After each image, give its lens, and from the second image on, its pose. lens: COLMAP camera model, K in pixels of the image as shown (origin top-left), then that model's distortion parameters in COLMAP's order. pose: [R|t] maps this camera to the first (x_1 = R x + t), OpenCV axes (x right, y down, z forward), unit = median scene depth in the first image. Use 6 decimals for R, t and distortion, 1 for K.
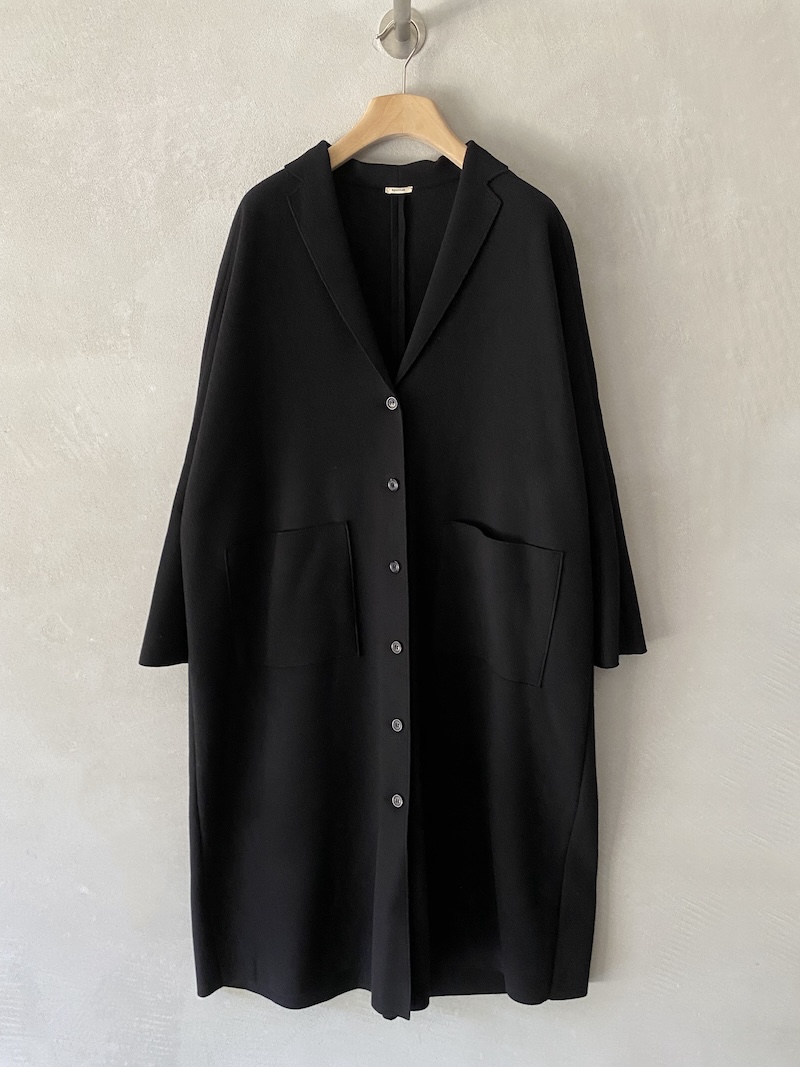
lens RADIAL K [[809.6, 0, 405.2], [0, 809.6, 537.7], [0, 0, 1]] dist [0.008798, -0.010281]
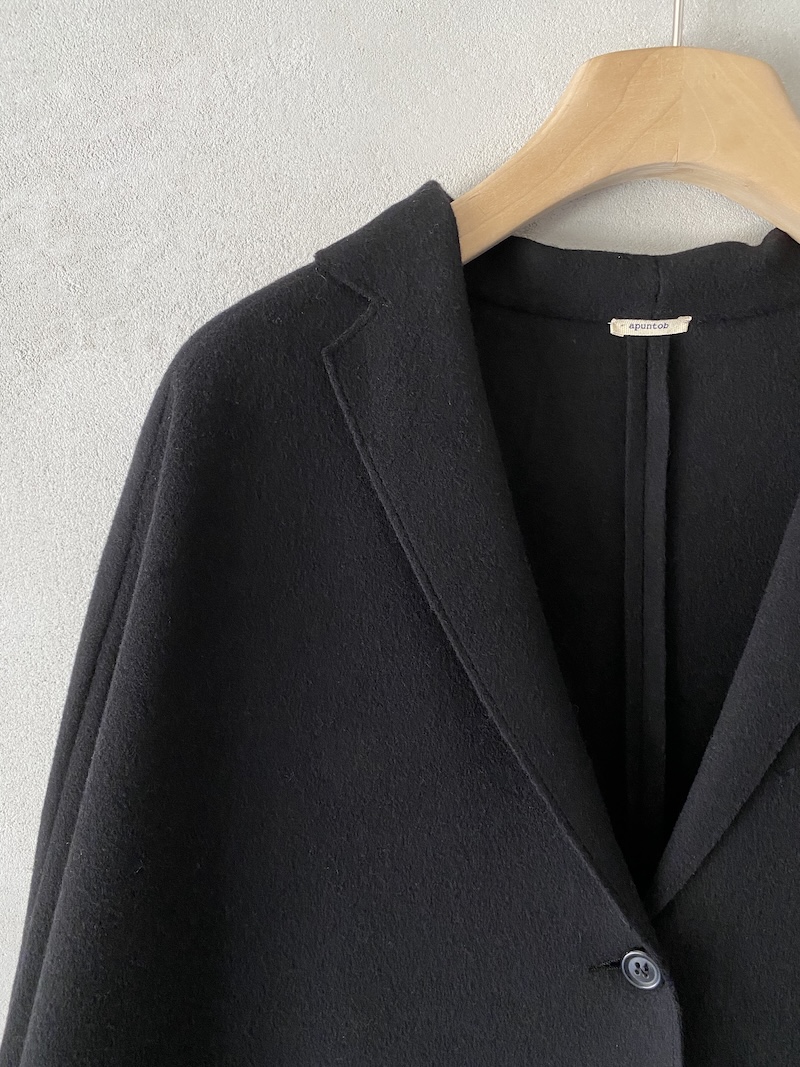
lens RADIAL K [[809.6, 0, 400.4], [0, 809.6, 525.8], [0, 0, 1]] dist [0.008798, -0.010281]
pose [[0.999517, -0.002276, 0.030980, -0.122869], [0.006148, 0.992076, -0.125488, -0.306759], [-0.030449, 0.125618, 0.991611, 0.683706]]
